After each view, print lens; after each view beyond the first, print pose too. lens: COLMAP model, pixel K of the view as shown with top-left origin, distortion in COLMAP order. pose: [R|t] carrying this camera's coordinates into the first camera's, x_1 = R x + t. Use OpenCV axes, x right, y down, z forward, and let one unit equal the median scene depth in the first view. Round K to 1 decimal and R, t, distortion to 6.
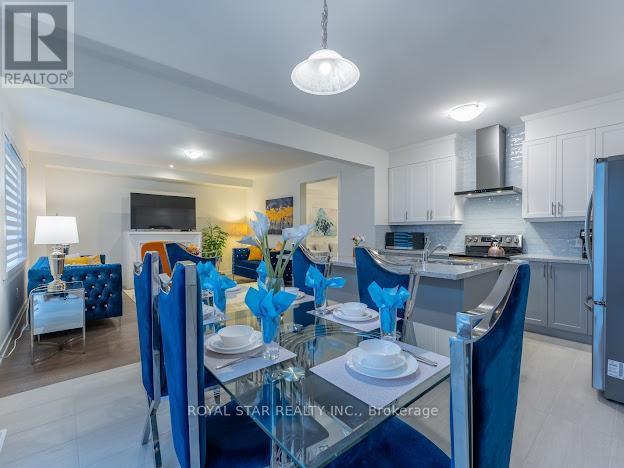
lens RADIAL K [[288.5, 0, 328.6], [0, 288.5, 234.8], [0, 0, 1]] dist [-0.001272, 0.000144]
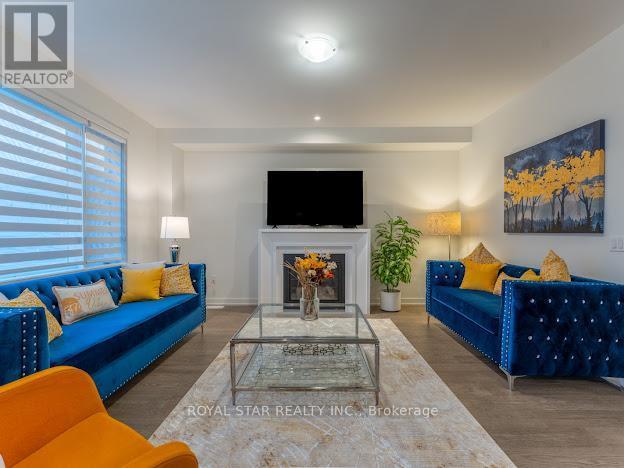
lens RADIAL K [[290.4, 0, 312.0], [0, 290.4, 234.0], [0, 0, 1]] dist [0.002733, 0.000613]
pose [[0.717080, 0.000641, -0.696990, -0.190674], [-0.005753, 0.999971, -0.004999, 0.005276], [0.696967, 0.007595, 0.717063, 0.760005]]
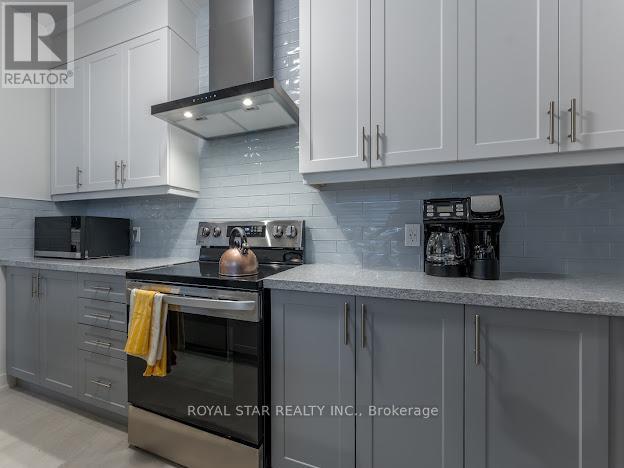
lens RADIAL K [[249.8, 0, 301.6], [0, 249.8, 233.3], [0, 0, 1]] dist [0.000110, 0.000028]
pose [[0.890026, 0.007747, 0.455843, 0.448605], [-0.001410, 0.999898, -0.014240, 0.023237], [-0.455907, 0.012032, 0.889946, 0.602575]]
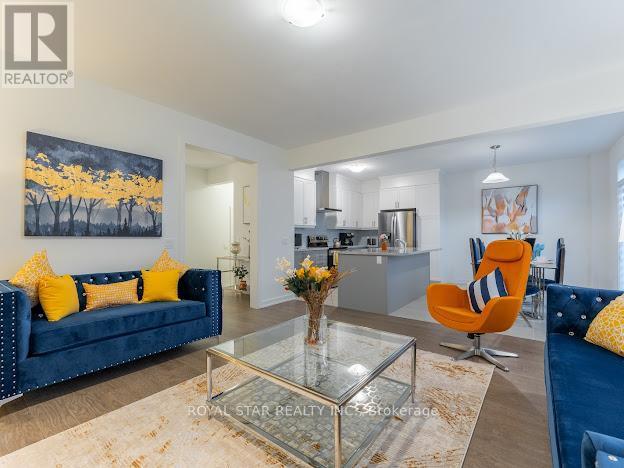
lens RADIAL K [[290.4, 0, 312.0], [0, 290.4, 234.0], [0, 0, 1]] dist [0.002733, 0.000613]
pose [[-0.154330, 0.008666, 0.987981, -0.945152], [0.009100, 0.999932, -0.007350, 0.000593], [-0.987977, 0.007857, -0.154398, 1.187255]]
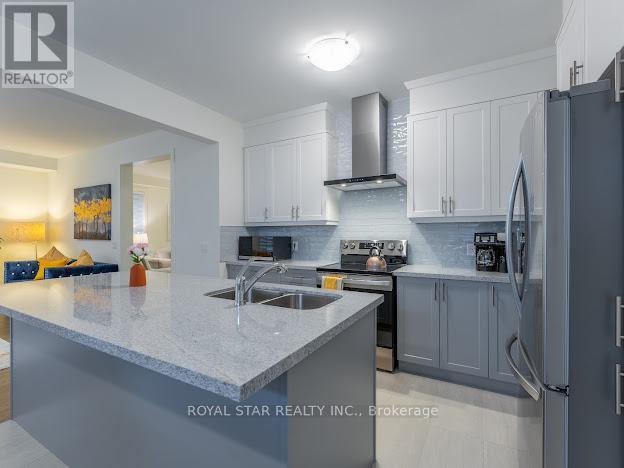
lens RADIAL K [[290.4, 0, 312.0], [0, 290.4, 234.0], [0, 0, 1]] dist [0.002733, 0.000613]
pose [[0.956949, -0.003880, 0.290231, 0.186819], [0.005839, 0.999966, -0.005885, -0.011132], [-0.290199, 0.007326, 0.956938, 0.302699]]
